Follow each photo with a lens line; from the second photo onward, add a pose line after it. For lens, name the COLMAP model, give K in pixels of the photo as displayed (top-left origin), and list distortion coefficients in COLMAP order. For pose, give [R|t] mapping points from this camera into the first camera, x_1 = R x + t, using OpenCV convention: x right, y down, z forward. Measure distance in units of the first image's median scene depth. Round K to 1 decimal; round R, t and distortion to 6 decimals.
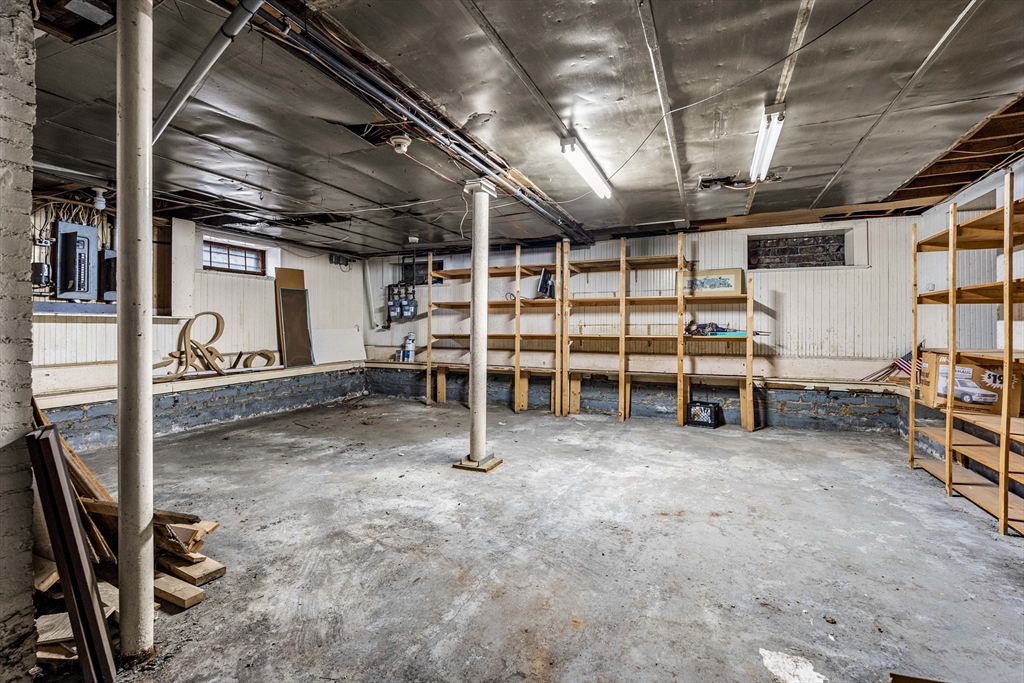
lens RADIAL K [[458.1, 0, 510.0], [0, 458.1, 333.2], [0, 0, 1]] dist [-0.000232, 0.001186]
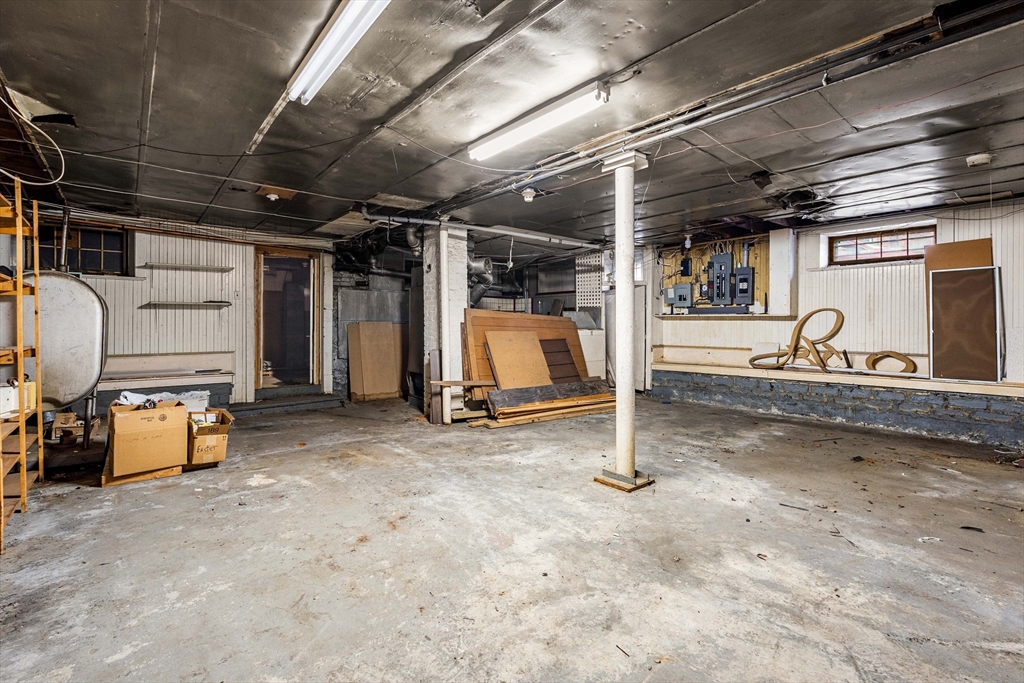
lens RADIAL K [[458.1, 0, 506.6], [0, 458.1, 323.2], [0, 0, 1]] dist [-0.000232, 0.001186]
pose [[-0.449002, -0.002930, -0.893526, 0.997251], [-0.012209, 0.999921, 0.002857, -0.014047], [0.893448, 0.012192, -0.449002, 1.474209]]
